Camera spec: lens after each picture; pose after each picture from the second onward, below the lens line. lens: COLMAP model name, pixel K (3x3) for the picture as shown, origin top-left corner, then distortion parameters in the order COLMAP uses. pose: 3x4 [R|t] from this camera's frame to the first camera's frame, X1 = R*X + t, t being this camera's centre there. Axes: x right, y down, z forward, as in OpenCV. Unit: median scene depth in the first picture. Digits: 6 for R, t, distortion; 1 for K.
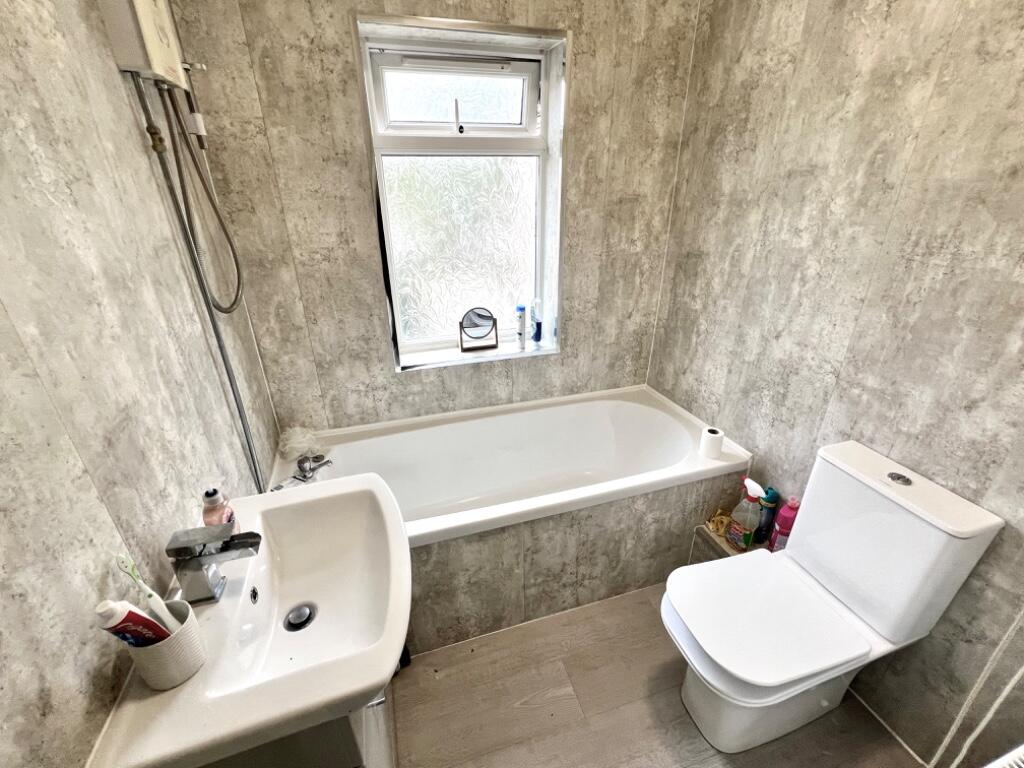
lens RADIAL K [[431.8, 0, 512.2], [0, 431.8, 383.9], [0, 0, 1]] dist [0.000137, -0.000500]
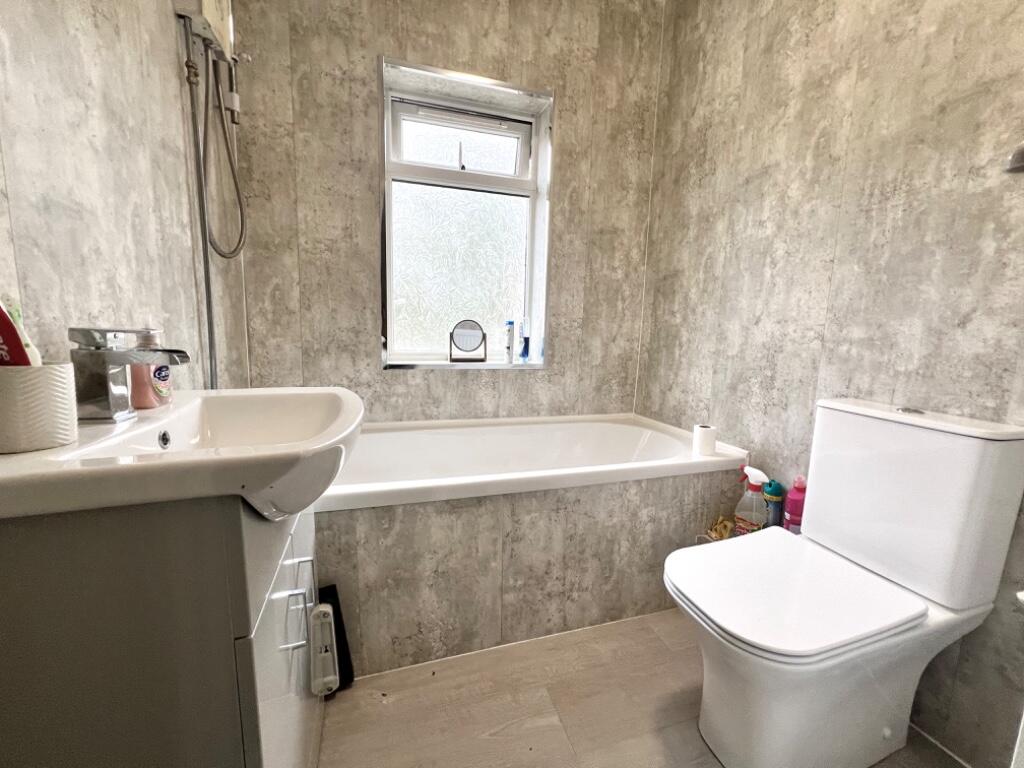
lens RADIAL K [[410.6, 0, 511.5], [0, 410.6, 381.8], [0, 0, 1]] dist [-0.002206, 0.000385]
pose [[0.999321, 0.035642, 0.009382, 0.026352], [-0.031384, 0.956375, -0.290453, 0.326939], [-0.019325, 0.289961, 0.956843, 0.118338]]
